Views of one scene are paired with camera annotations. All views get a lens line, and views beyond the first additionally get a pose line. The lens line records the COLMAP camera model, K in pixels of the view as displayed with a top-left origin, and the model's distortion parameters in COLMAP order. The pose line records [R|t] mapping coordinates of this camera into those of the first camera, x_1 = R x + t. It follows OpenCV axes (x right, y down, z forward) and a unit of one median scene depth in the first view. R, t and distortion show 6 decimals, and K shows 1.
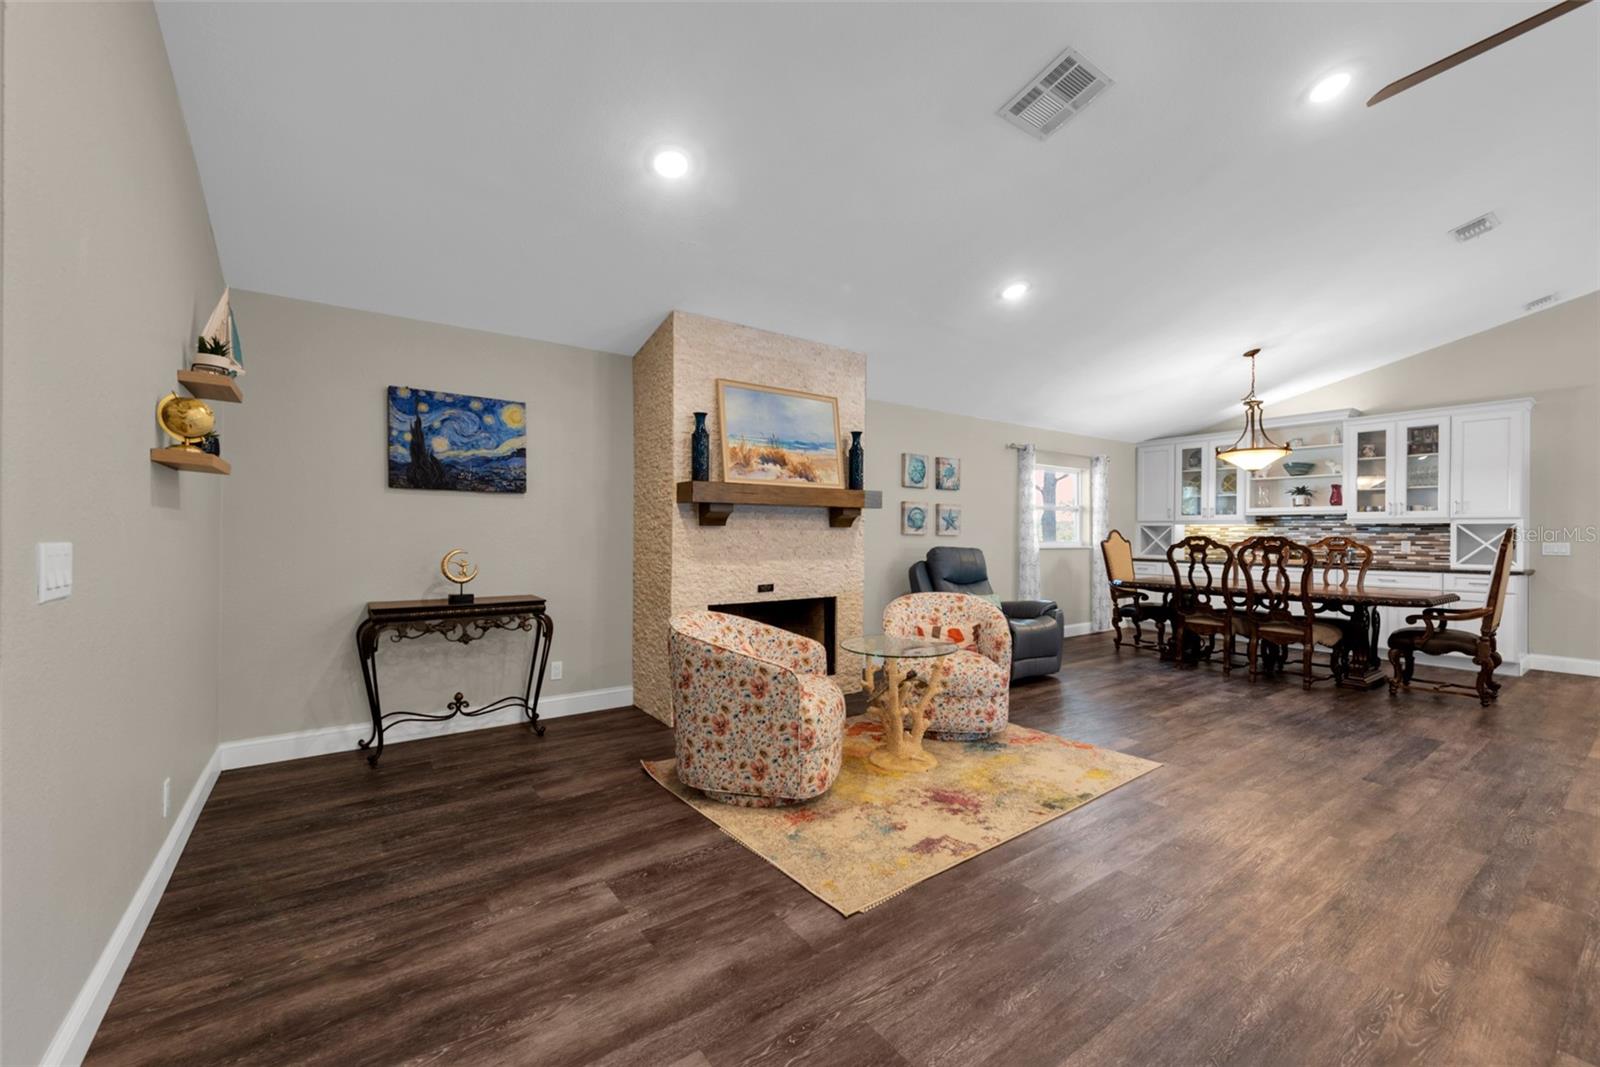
lens RADIAL K [[637.0, 0, 790.1], [0, 637.0, 541.8], [0, 0, 1]] dist [0.014433, -0.004631]
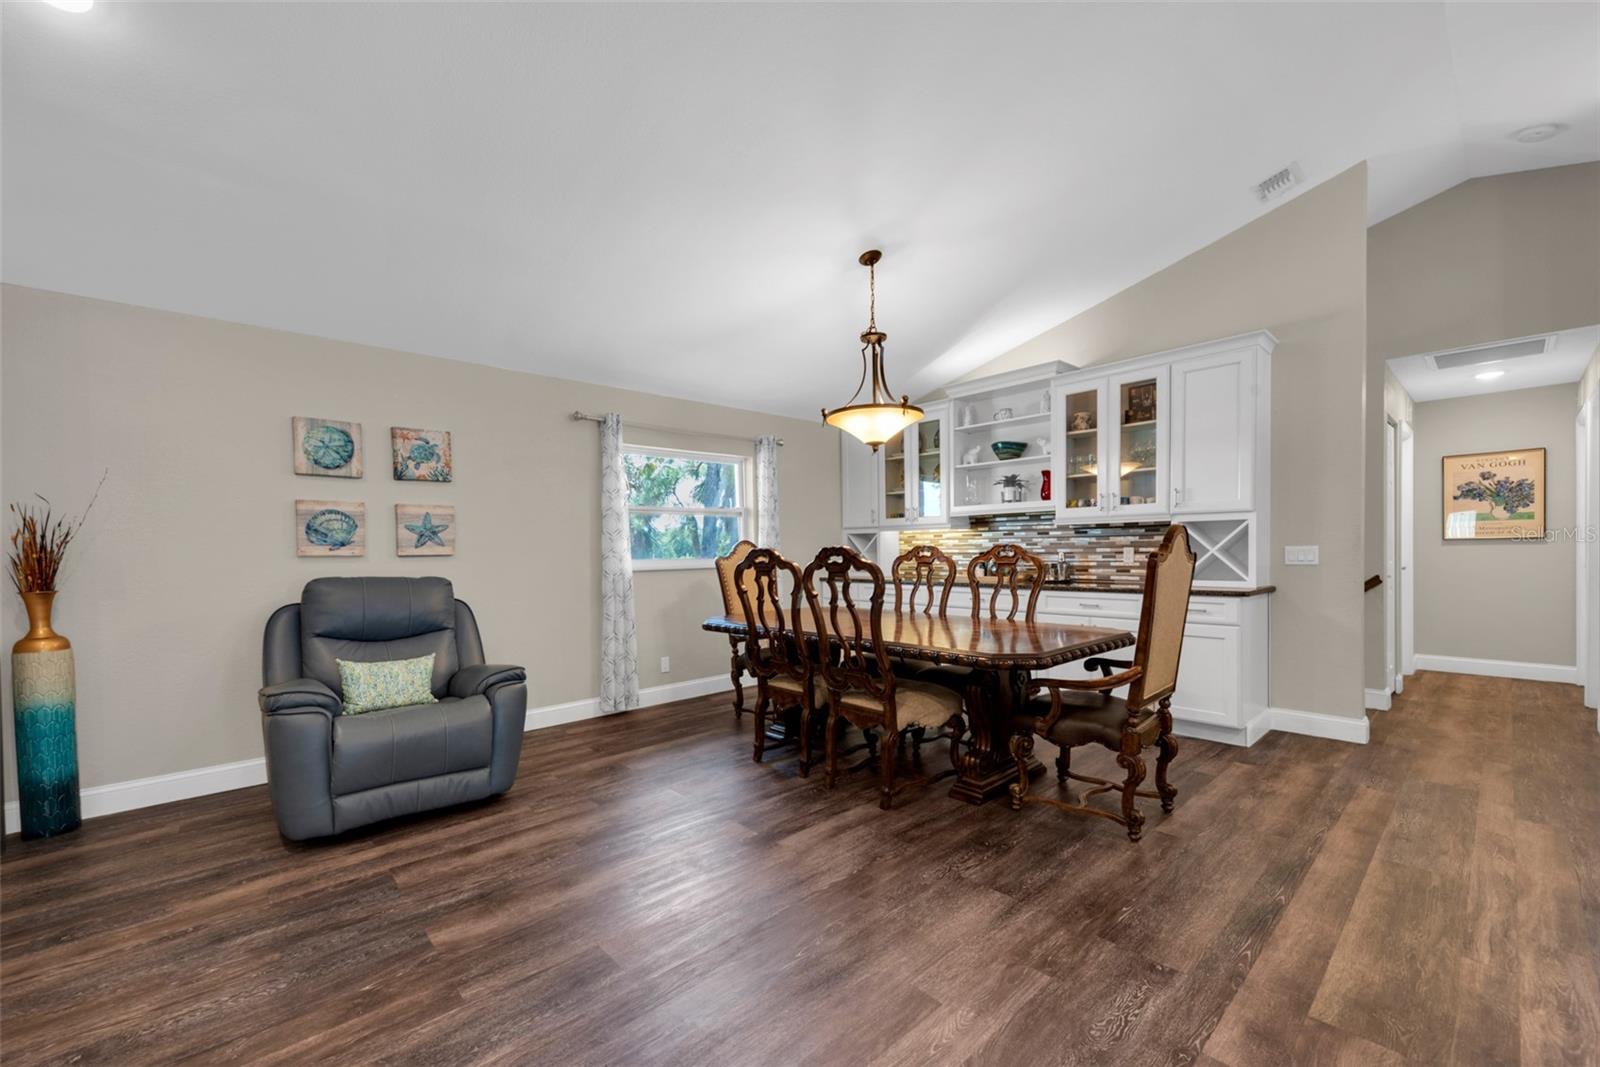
lens RADIAL K [[637.0, 0, 765.3], [0, 637.0, 560.4], [0, 0, 1]] dist [0.014433, -0.004631]
pose [[0.994931, -0.024586, 0.097503, 0.756107], [0.023869, 0.999679, 0.008512, -0.004126], [-0.097681, -0.006142, 0.995199, 0.519750]]
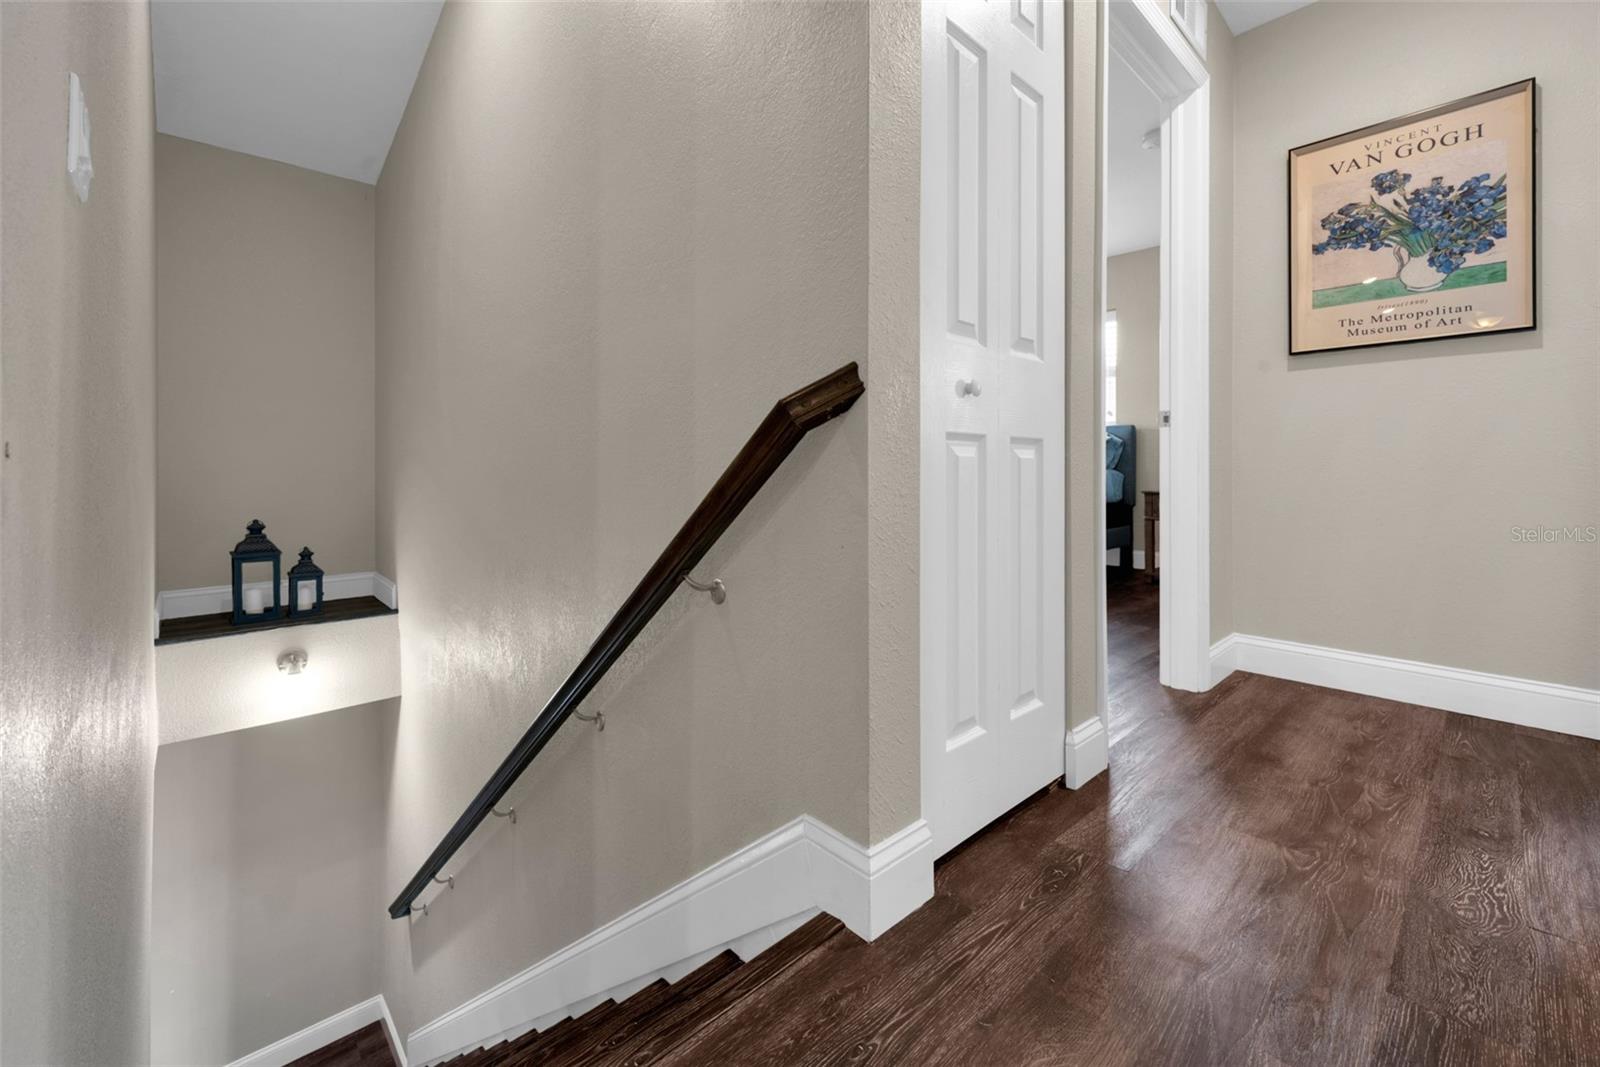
lens RADIAL K [[622.6, 0, 802.3], [0, 622.6, 465.3], [0, 0, 1]] dist [0.000053, -0.000234]
pose [[0.994144, -0.000702, 0.108065, 1.778751], [0.002053, 0.999921, -0.012389, 0.093354], [-0.108048, 0.012539, 0.994067, 1.207156]]
